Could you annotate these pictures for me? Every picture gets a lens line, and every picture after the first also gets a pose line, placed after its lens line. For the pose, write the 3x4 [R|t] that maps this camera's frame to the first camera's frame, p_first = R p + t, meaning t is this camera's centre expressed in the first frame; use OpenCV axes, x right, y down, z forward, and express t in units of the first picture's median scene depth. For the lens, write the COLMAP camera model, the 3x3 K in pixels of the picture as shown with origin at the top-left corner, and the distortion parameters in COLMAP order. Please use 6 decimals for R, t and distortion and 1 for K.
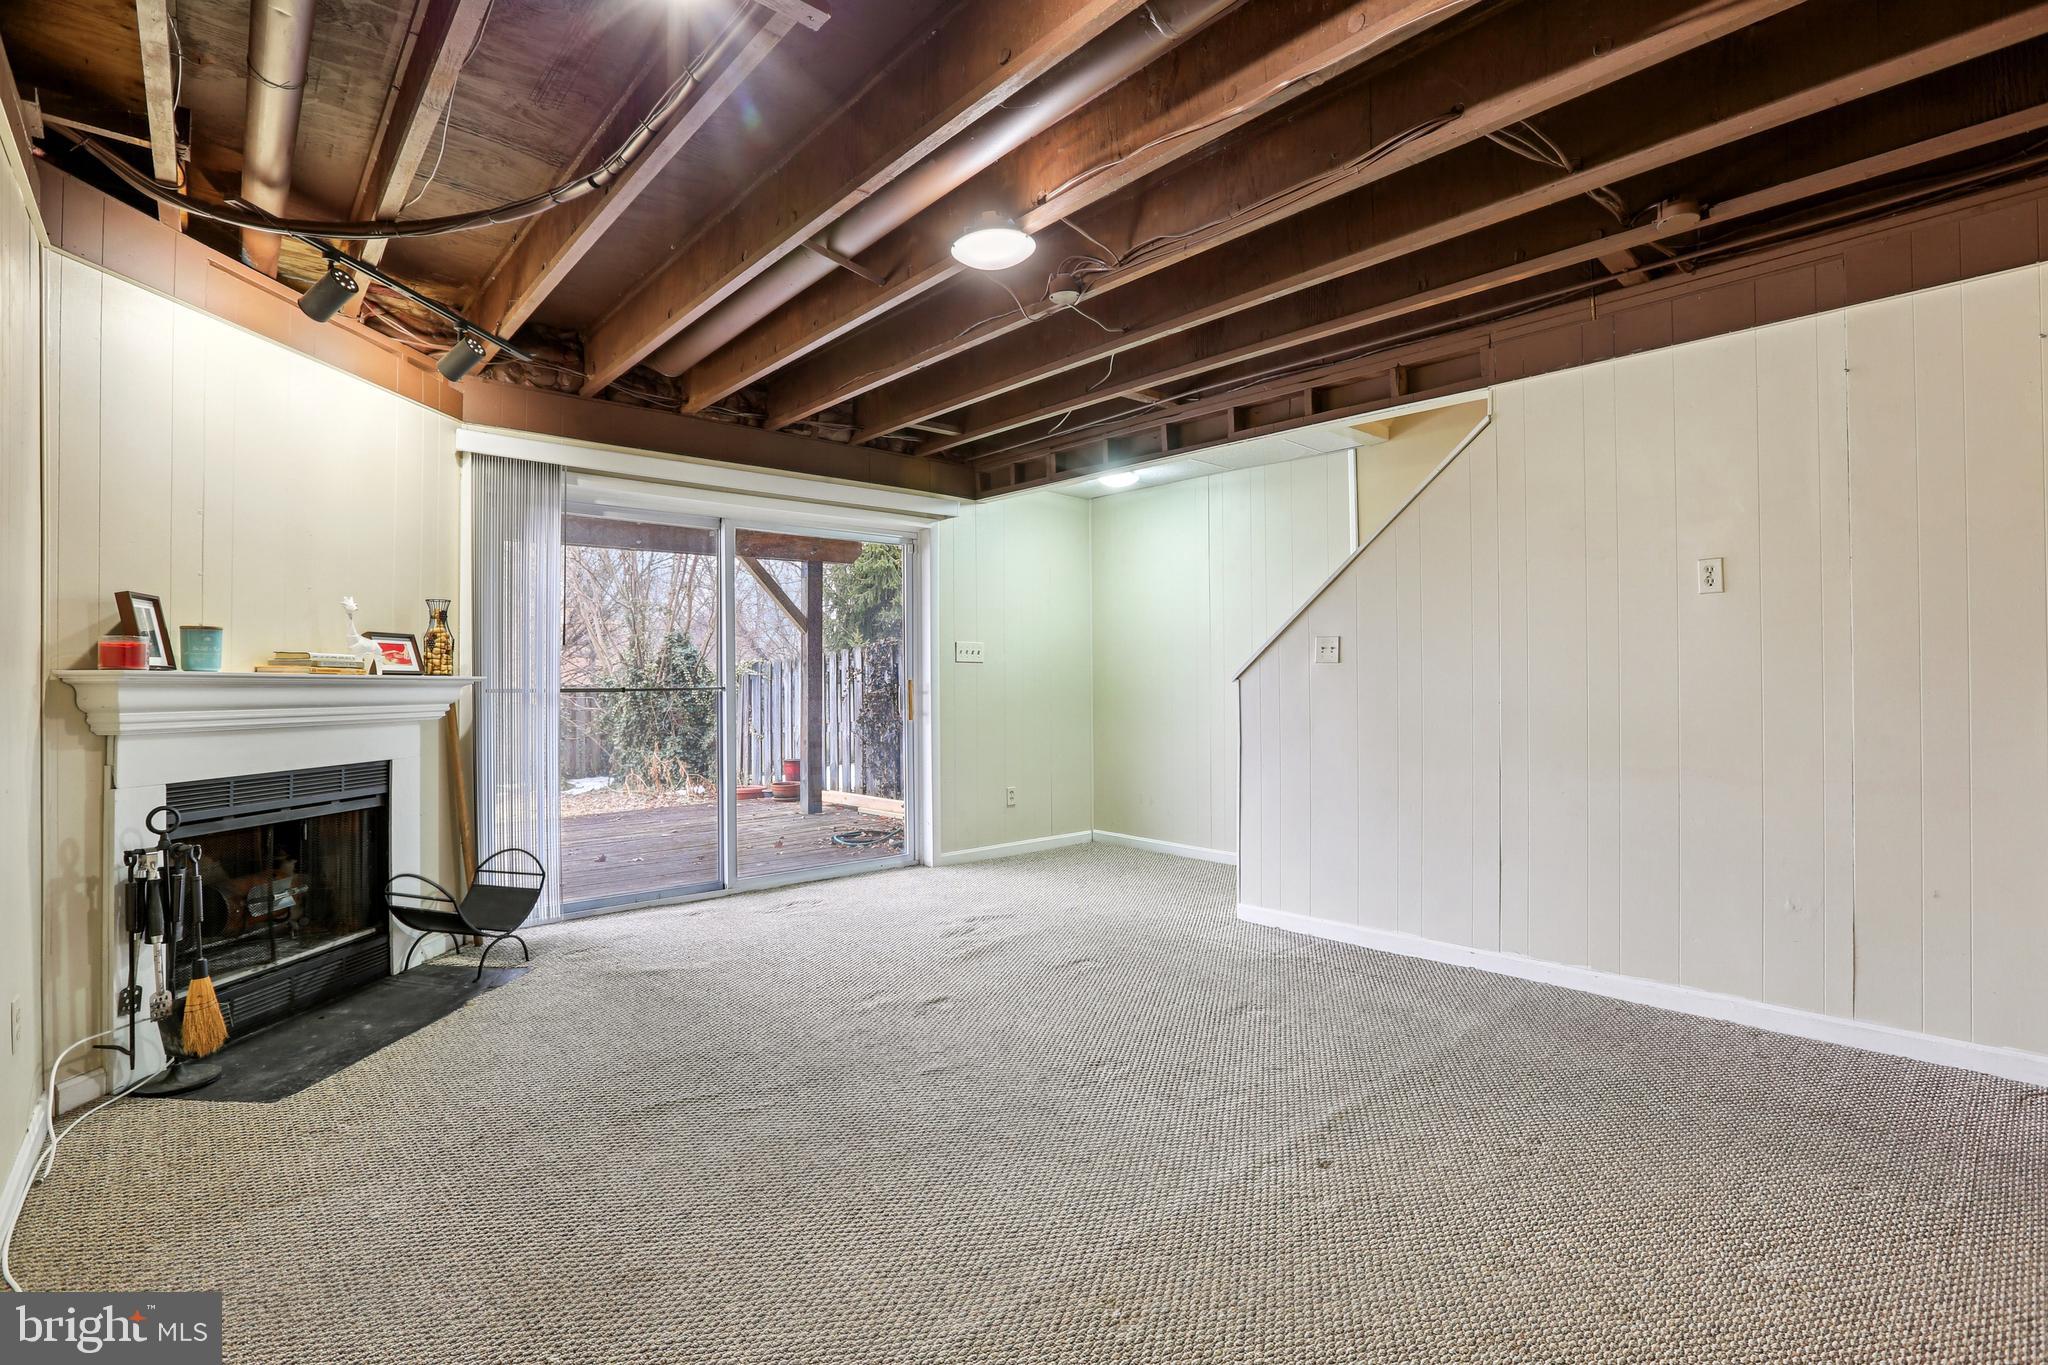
lens RADIAL K [[959.6, 0, 1027.2], [0, 959.6, 675.5], [0, 0, 1]] dist [-0.018977, 0.002156]
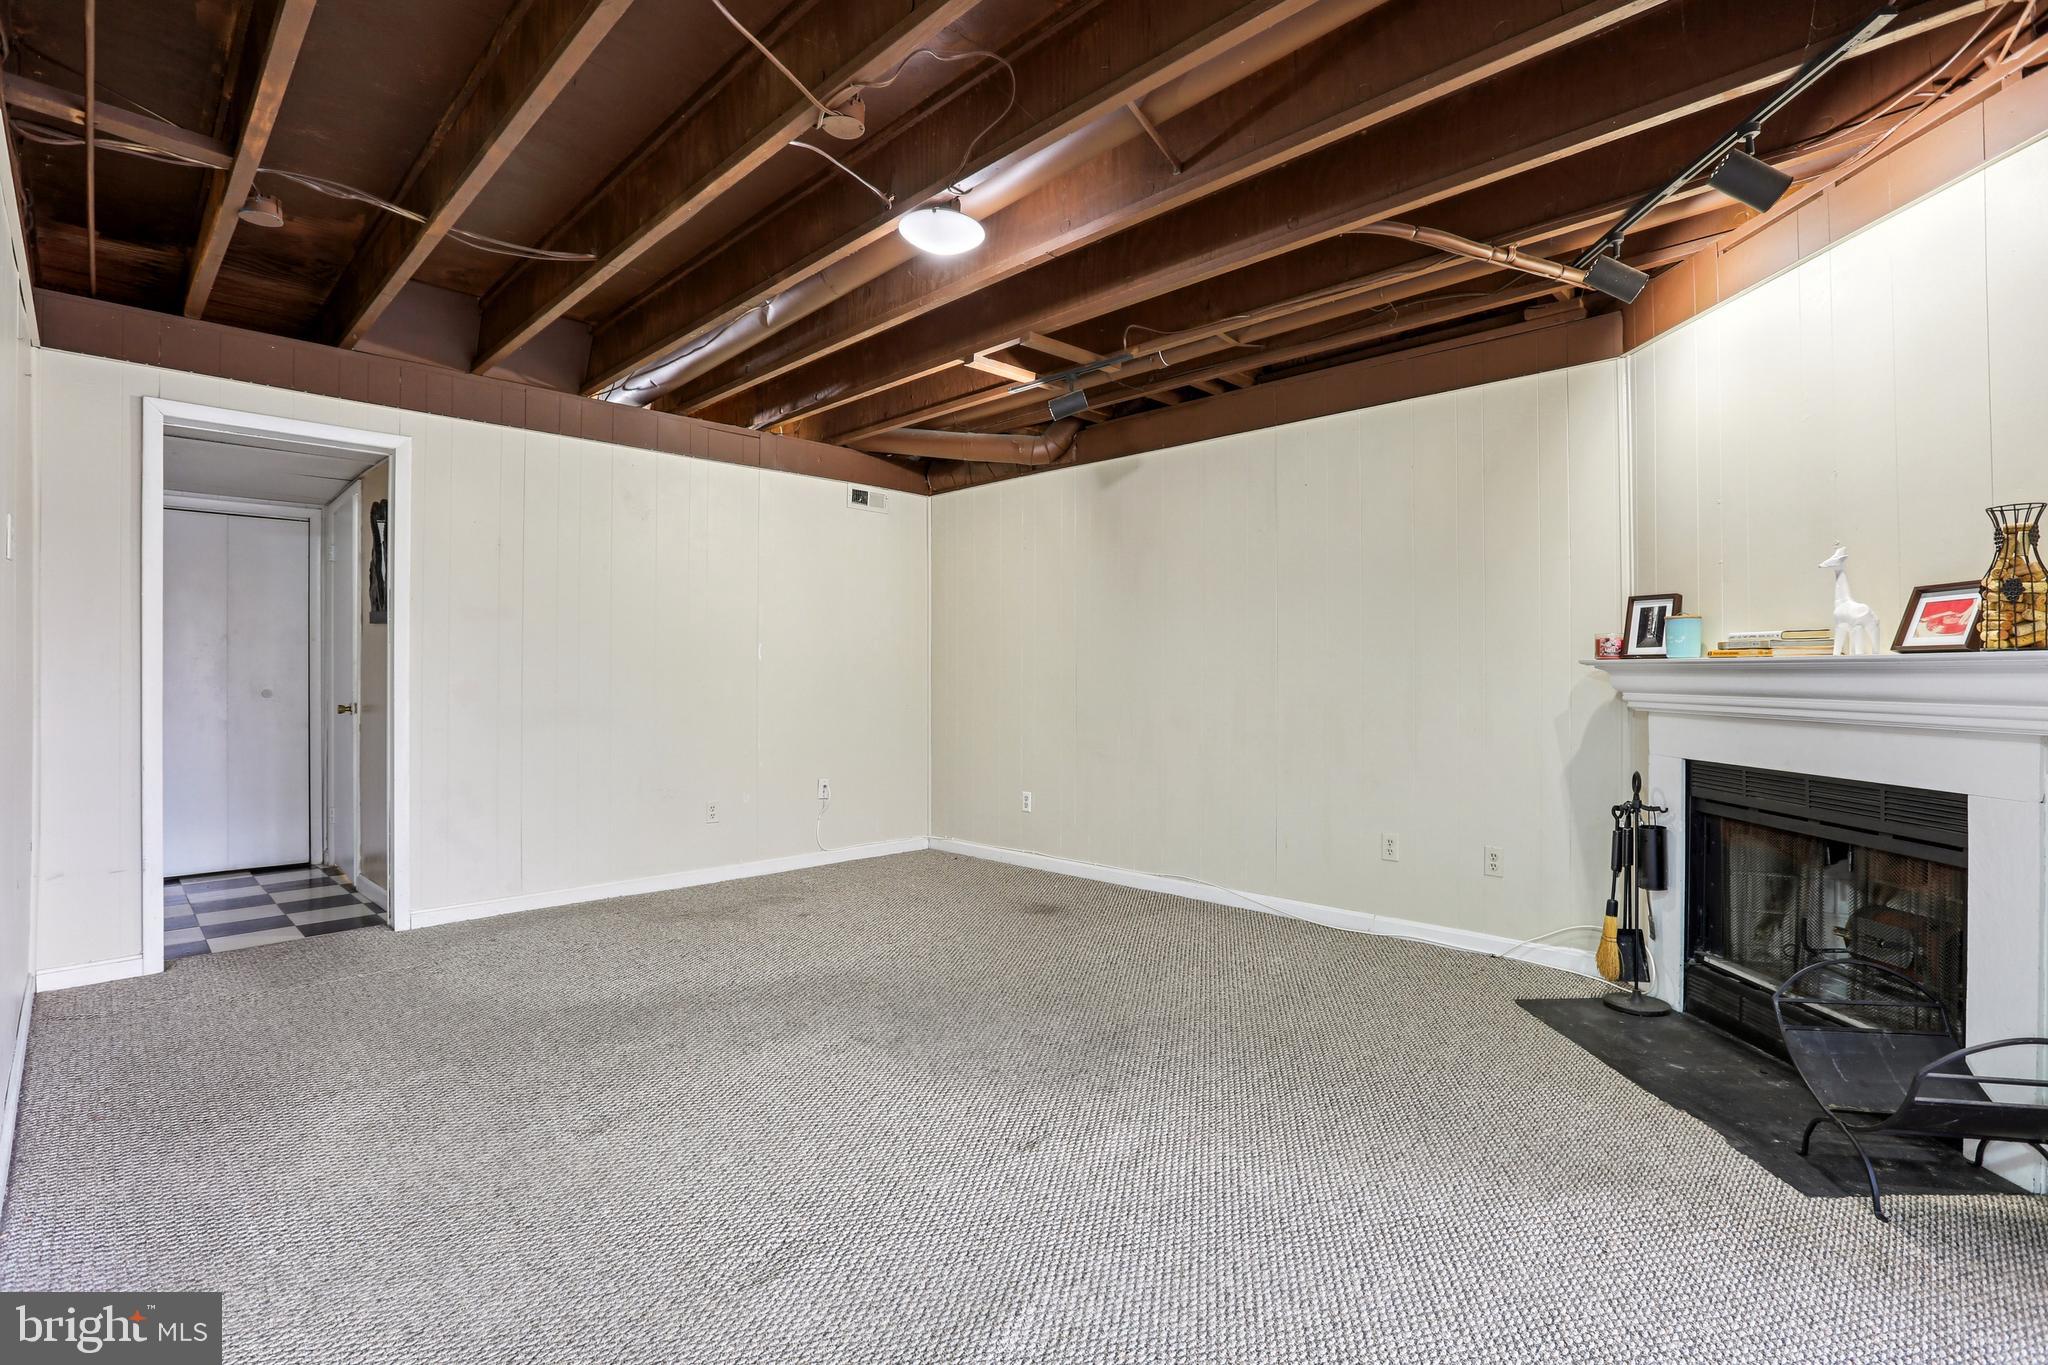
lens RADIAL K [[959.6, 0, 1014.8], [0, 959.6, 679.2], [0, 0, 1]] dist [-0.018977, 0.002156]
pose [[-0.997841, 0.011469, -0.064664, -0.040991], [0.011601, 0.999931, -0.001672, 0.011787], [0.064641, -0.002419, -0.997906, 1.742686]]
